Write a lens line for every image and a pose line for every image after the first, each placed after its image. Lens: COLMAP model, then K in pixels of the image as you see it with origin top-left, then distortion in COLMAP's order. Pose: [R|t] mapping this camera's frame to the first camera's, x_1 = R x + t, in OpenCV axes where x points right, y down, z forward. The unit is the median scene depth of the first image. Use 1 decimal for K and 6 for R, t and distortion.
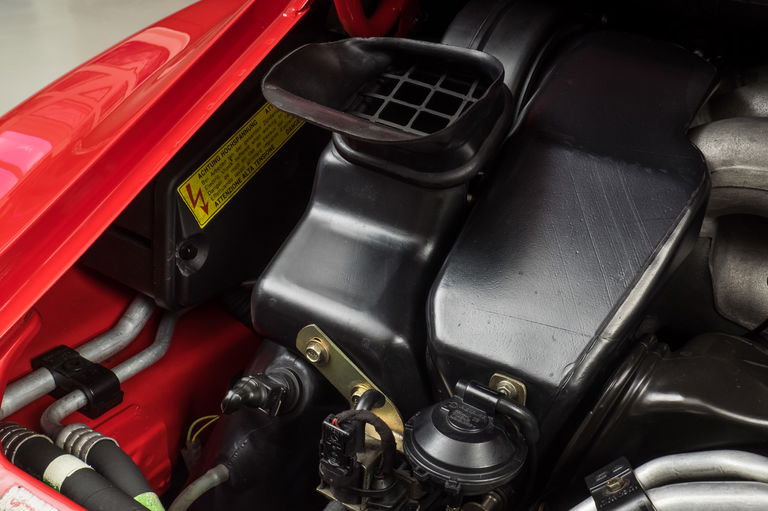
lens RADIAL K [[952.8, 0, 385.0], [0, 952.8, 256.3], [0, 0, 1]] dist [0.012632, 0.000000]
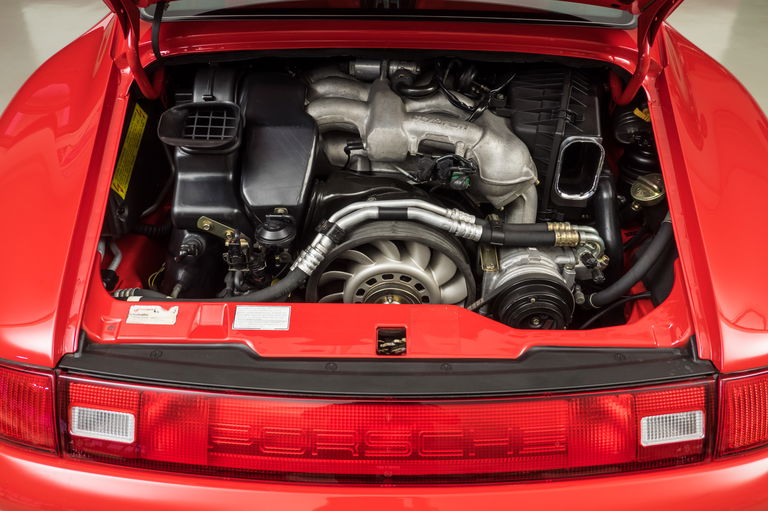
lens RADIAL K [[624.4, 0, 384.1], [0, 624.4, 255.0], [0, 0, 1]] dist [-0.012915, -0.002440]
pose [[0.839204, -0.374469, 0.394346, -0.384989], [0.296091, 0.922872, 0.246246, -0.111827], [-0.456143, -0.089888, 0.885355, -0.817621]]
